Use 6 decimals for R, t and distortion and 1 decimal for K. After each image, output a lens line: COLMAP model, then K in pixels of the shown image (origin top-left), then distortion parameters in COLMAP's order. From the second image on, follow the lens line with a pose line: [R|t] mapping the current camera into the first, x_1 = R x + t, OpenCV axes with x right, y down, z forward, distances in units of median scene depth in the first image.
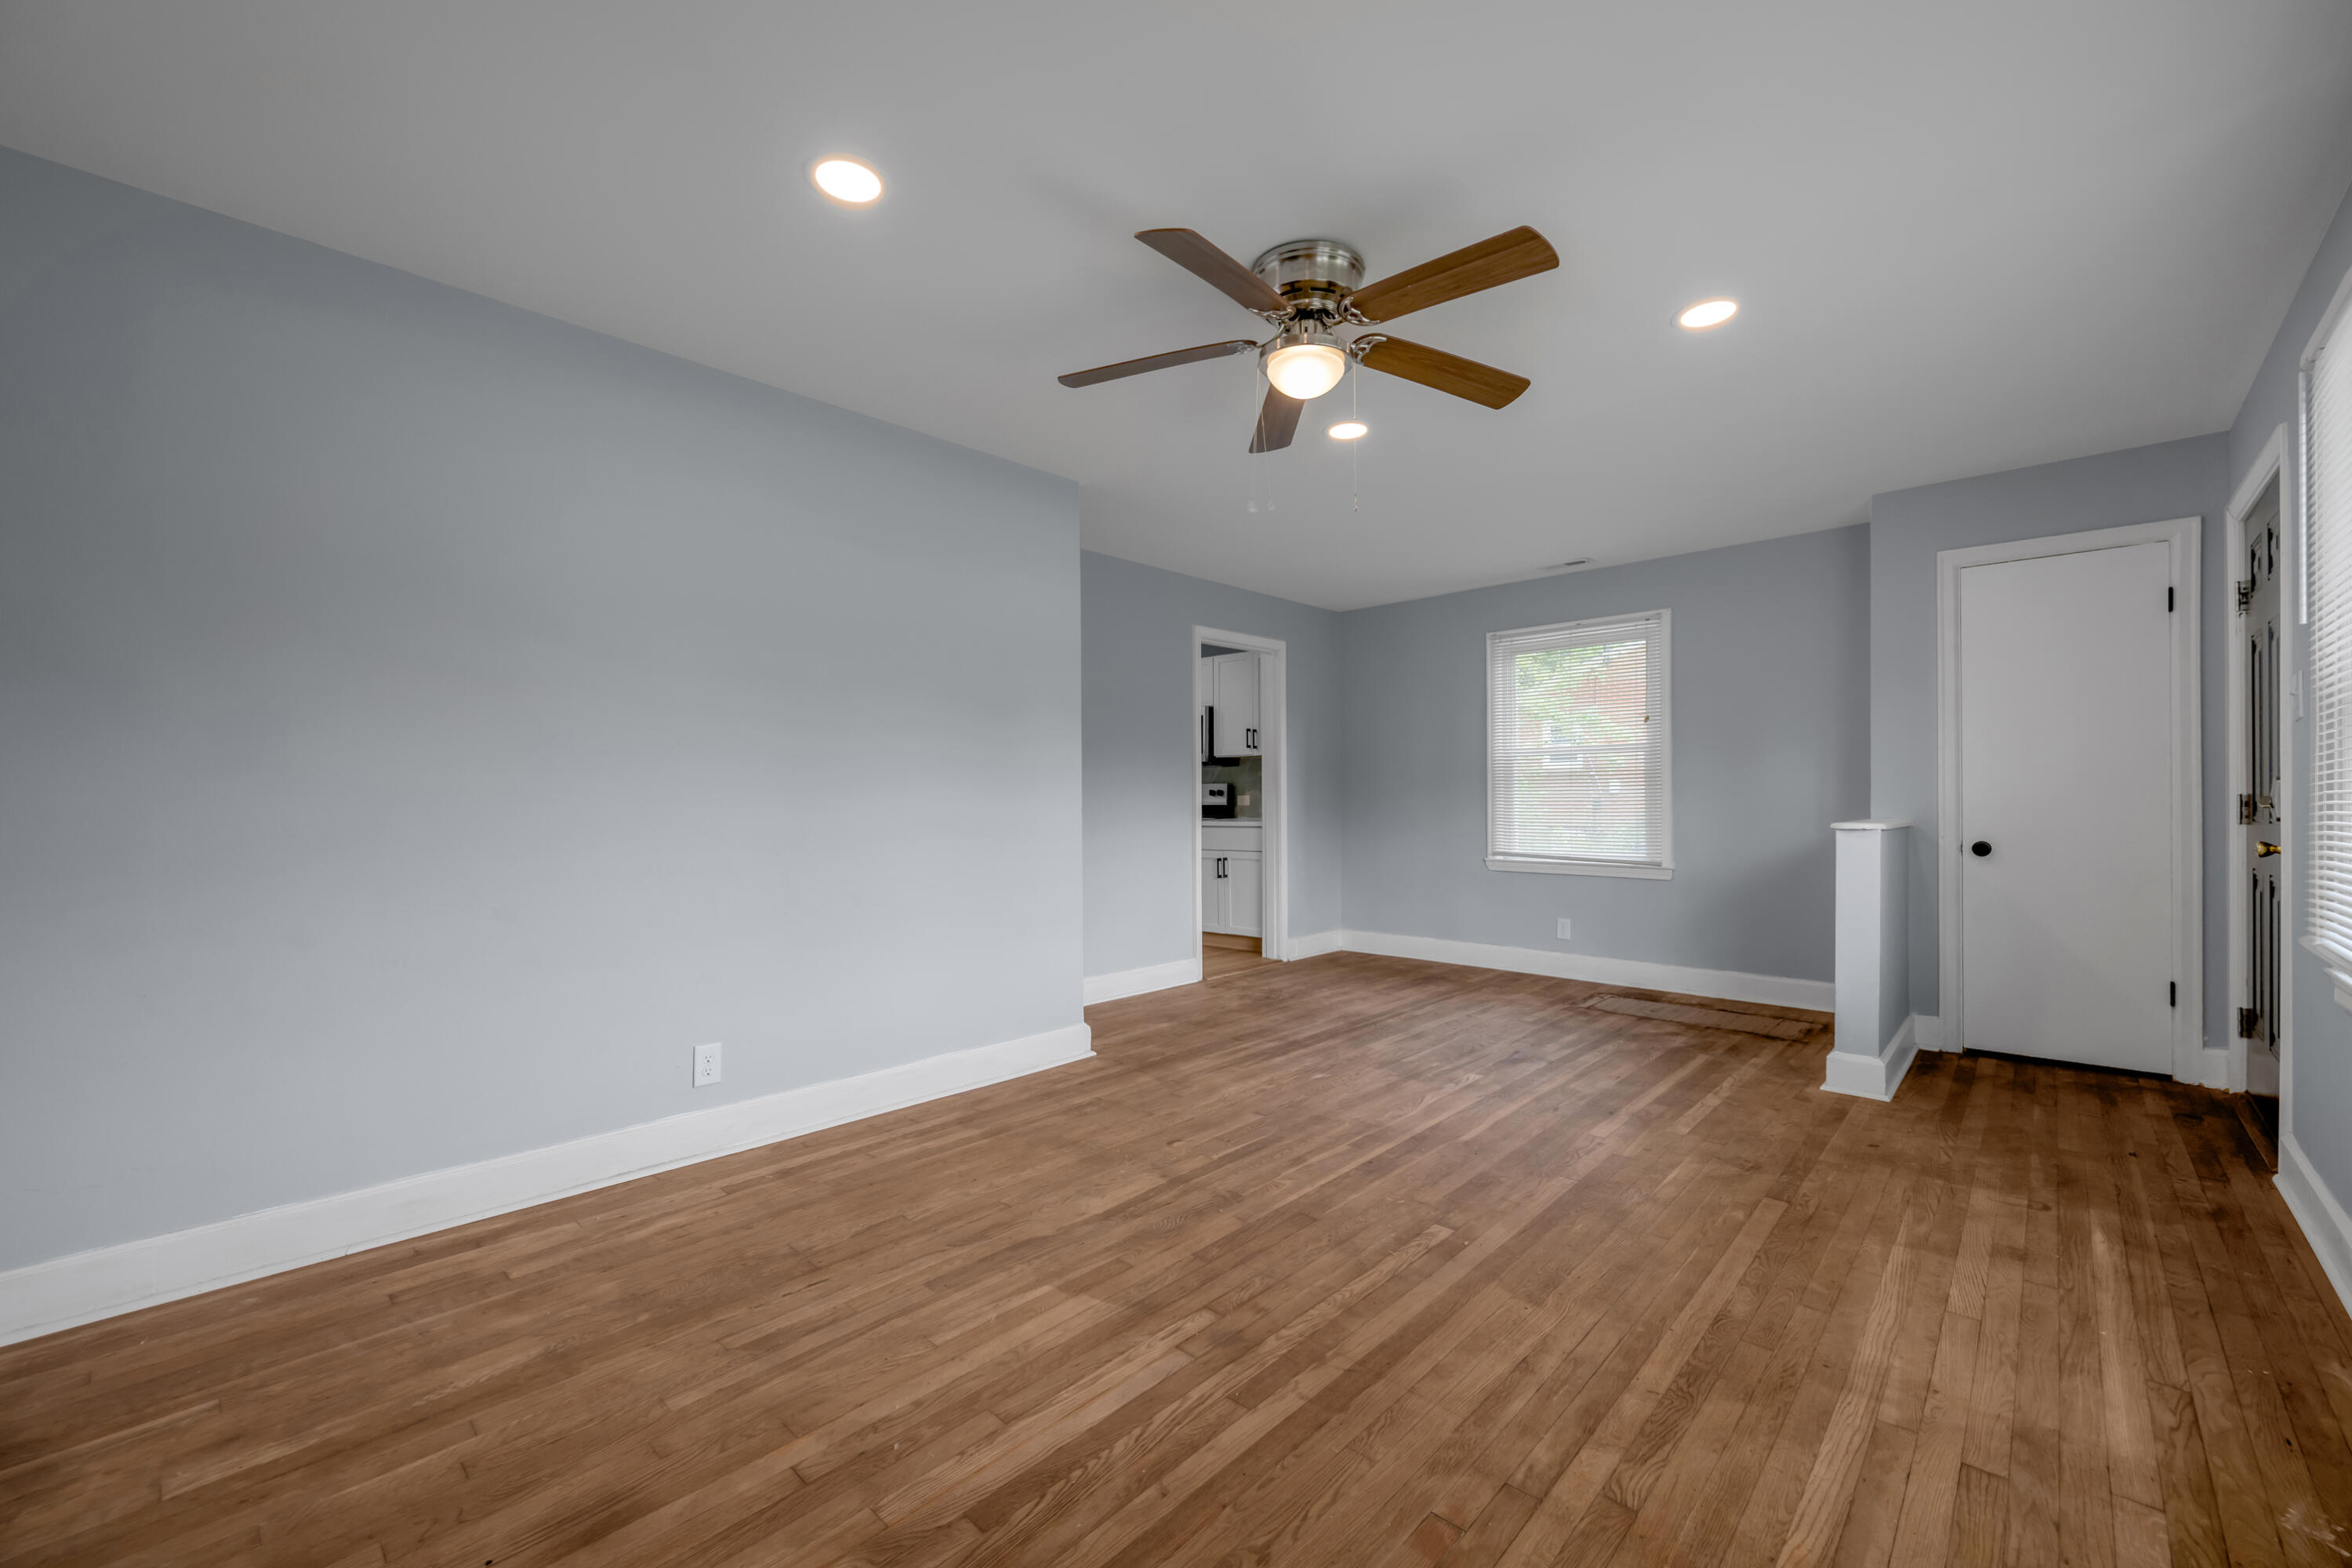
lens RADIAL K [[941.3, 0, 1187.7], [0, 941.3, 801.7], [0, 0, 1]] dist [0.001729, -0.003014]
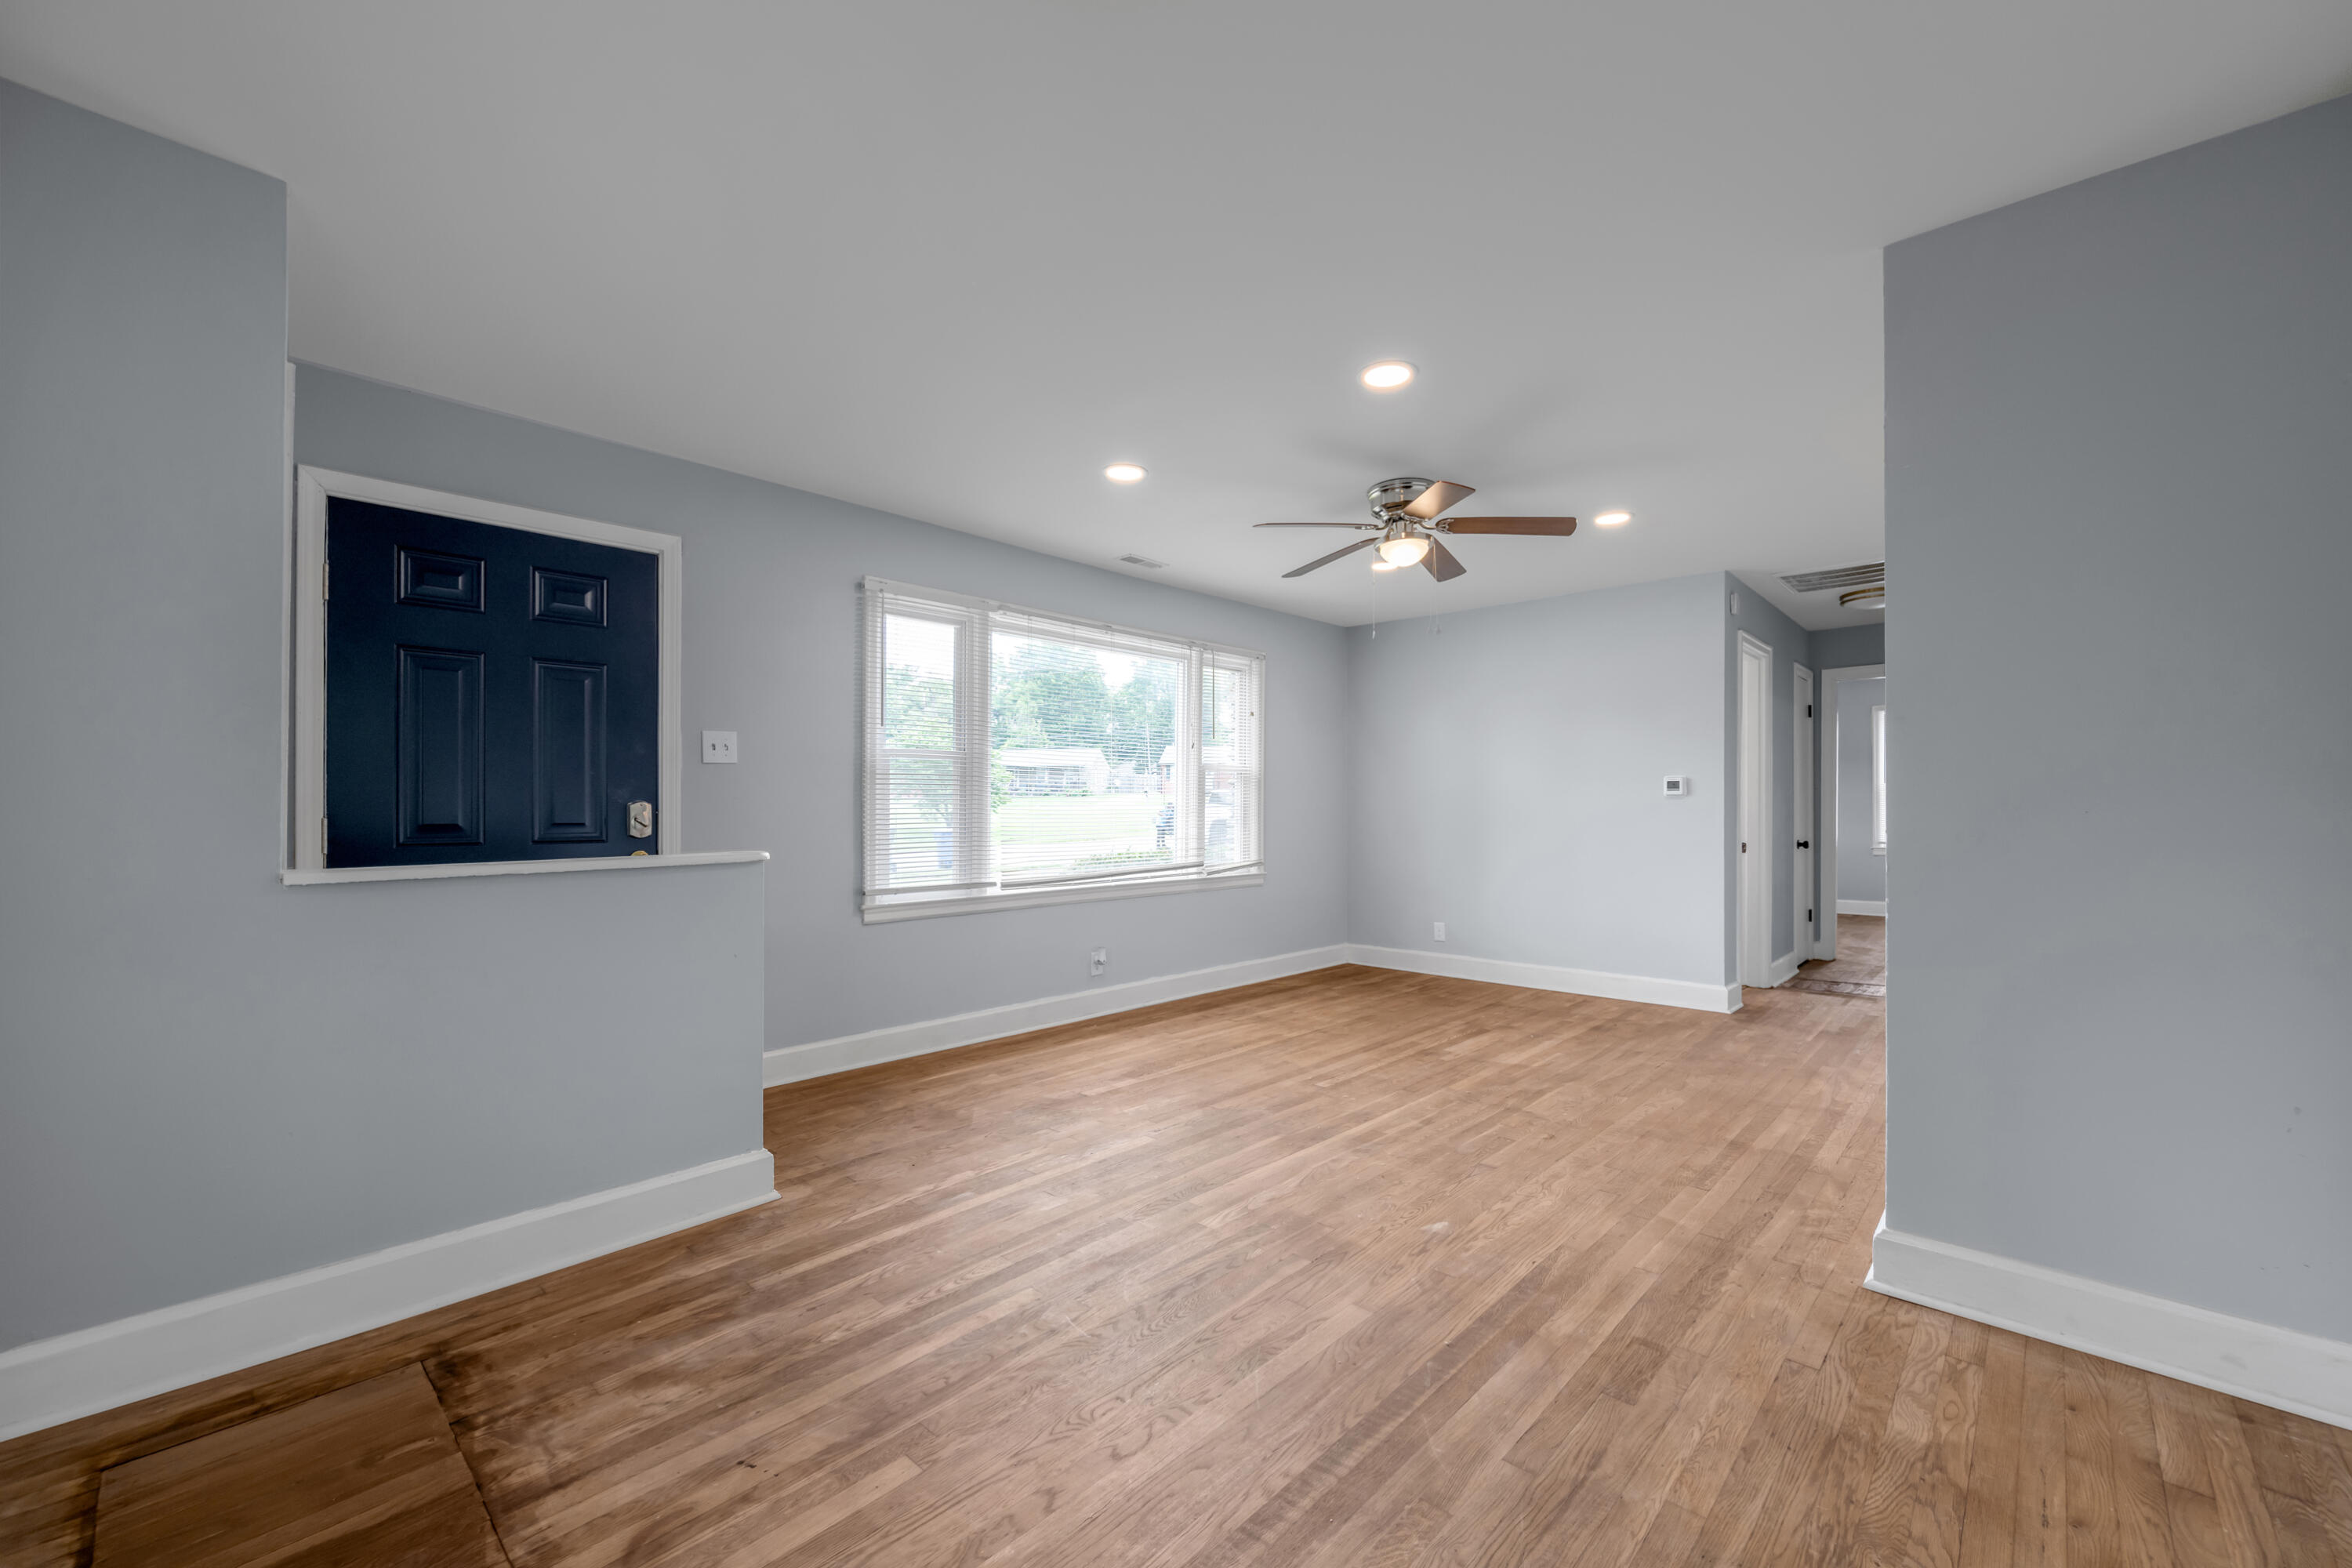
lens RADIAL K [[938.2, 0, 1182.0], [0, 938.2, 803.1], [0, 0, 1]] dist [-0.006533, -0.000262]
pose [[-0.999937, 0.006090, 0.009443, 0.359868], [0.006075, 0.999980, -0.001675, -0.016502], [-0.009453, -0.001617, -0.999954, 1.907699]]
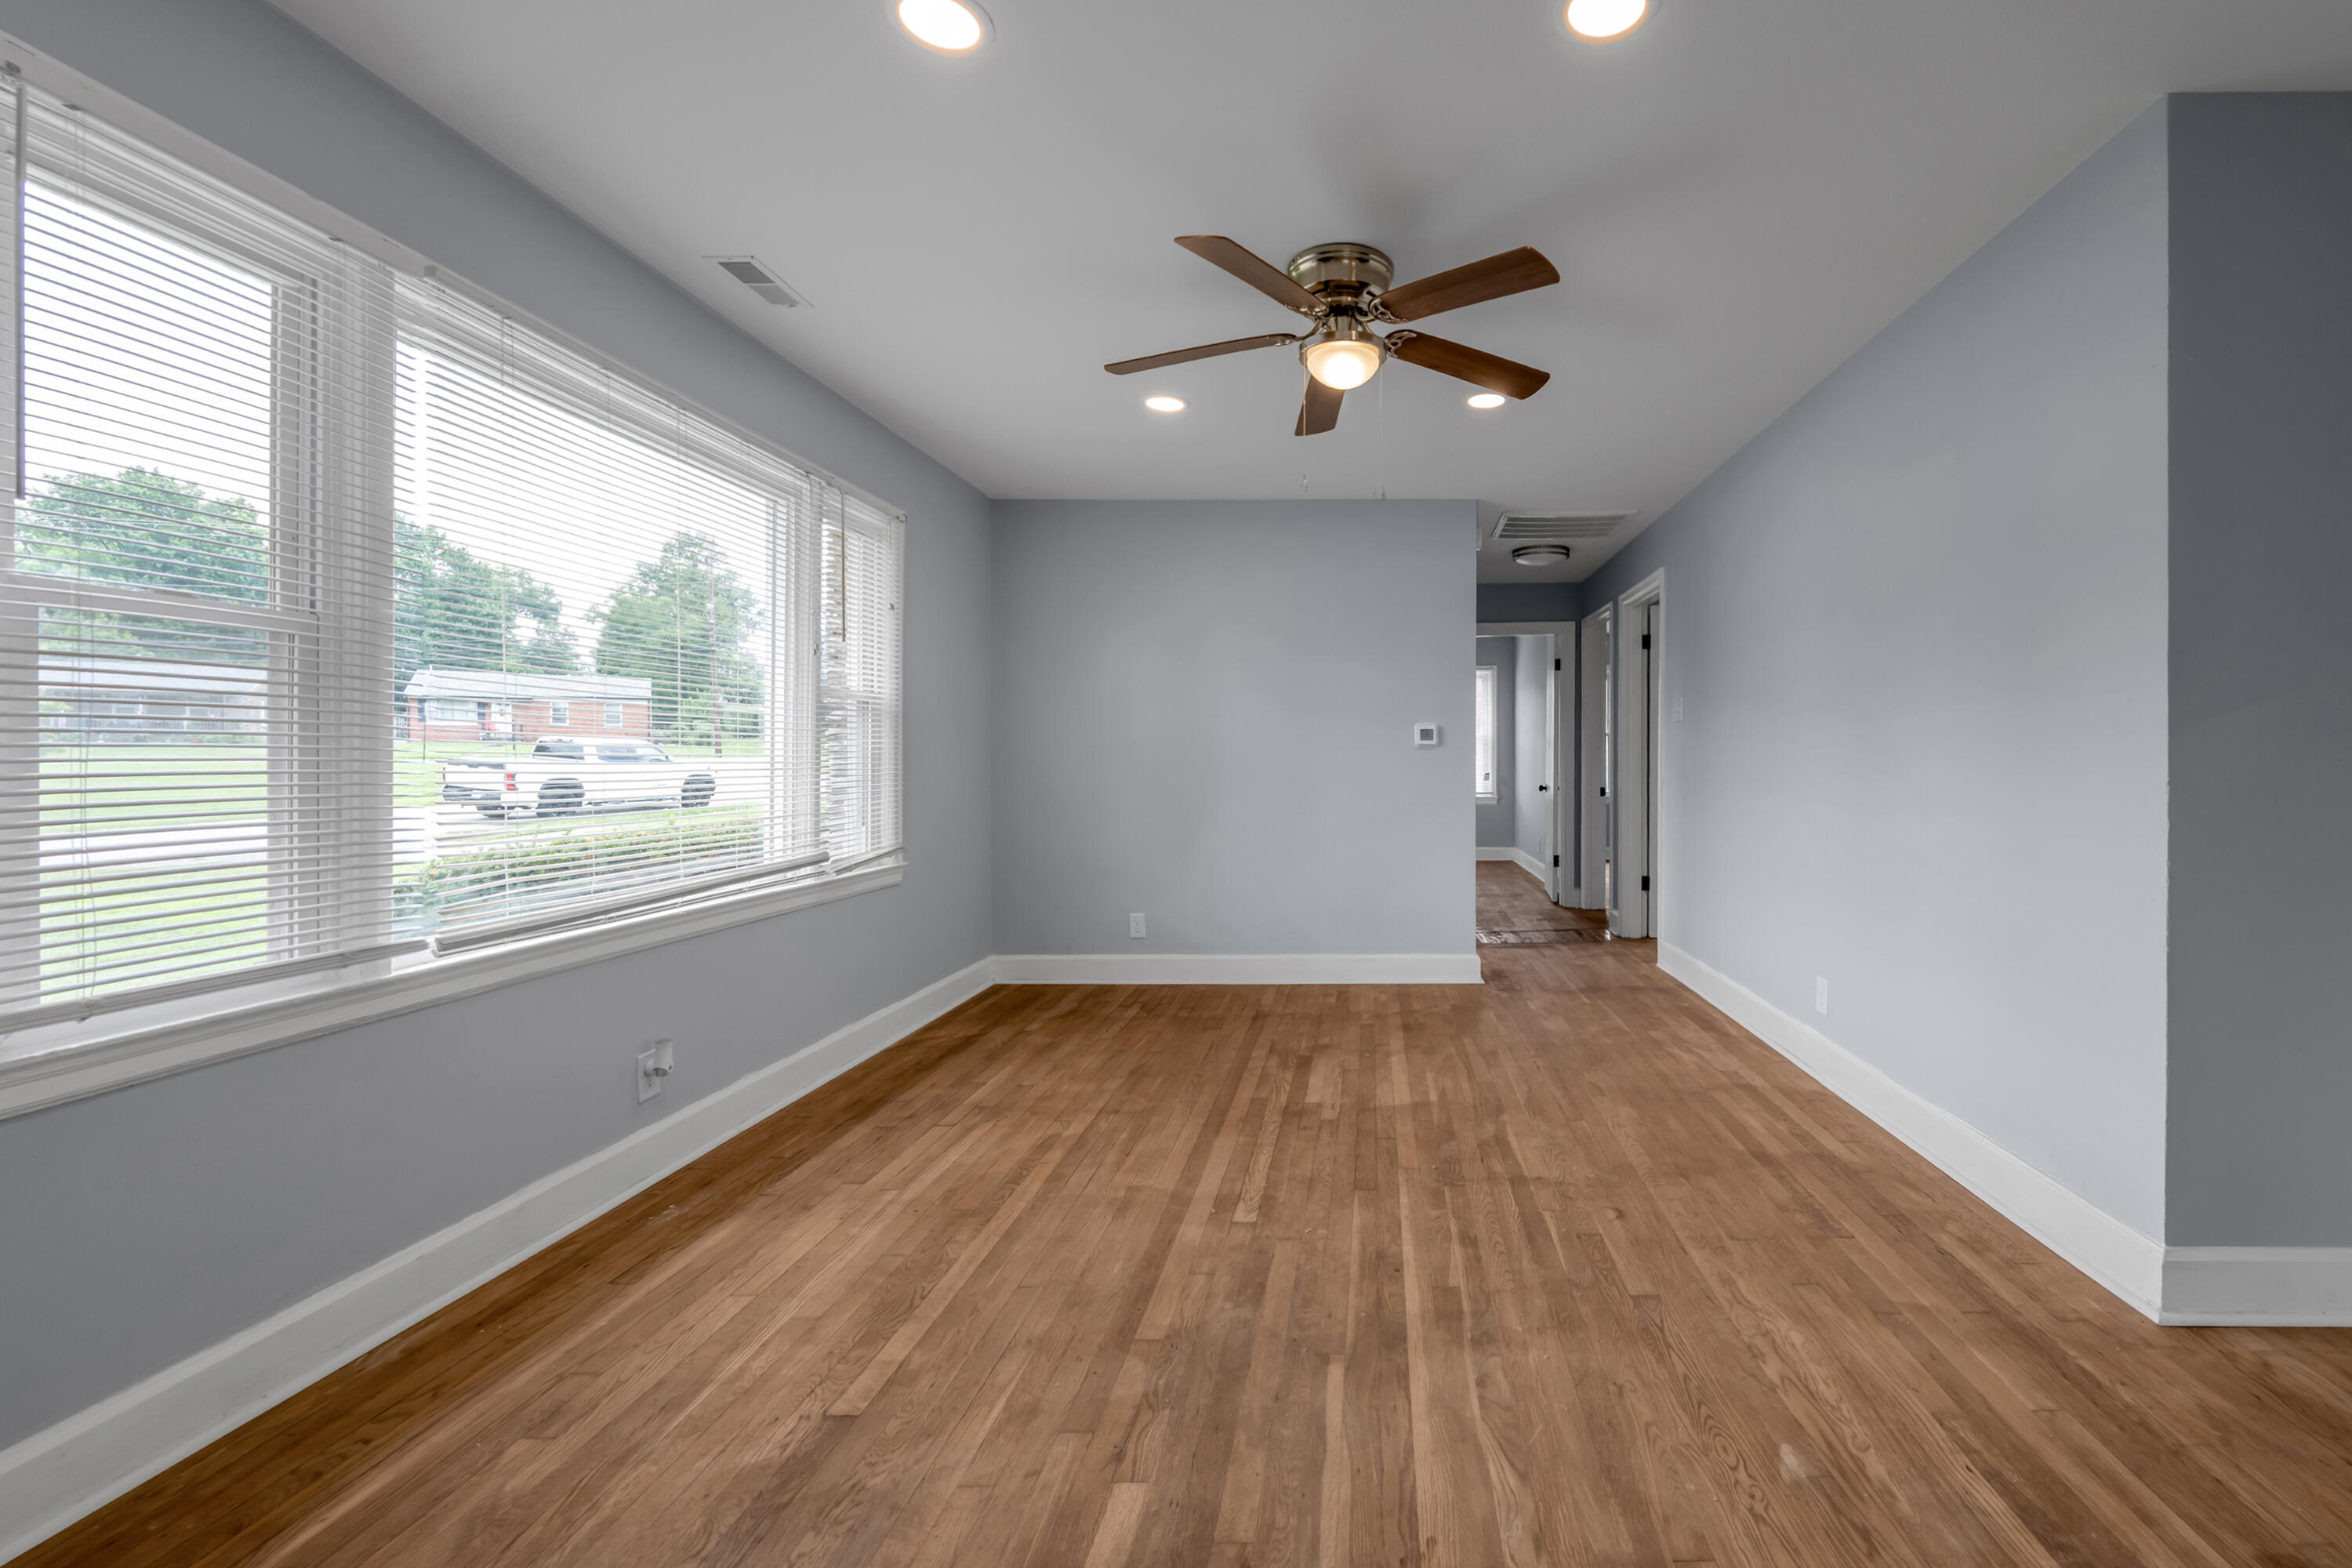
lens RADIAL K [[1009.8, 0, 1366.7], [0, 1009.8, 776.4], [0, 0, 1]] dist [-0.007380, -0.000059]
pose [[-0.737753, 0.018037, -0.674830, 0.637298], [0.004292, 0.999748, 0.022030, -0.014976], [0.675057, 0.013356, -0.737645, 1.353835]]
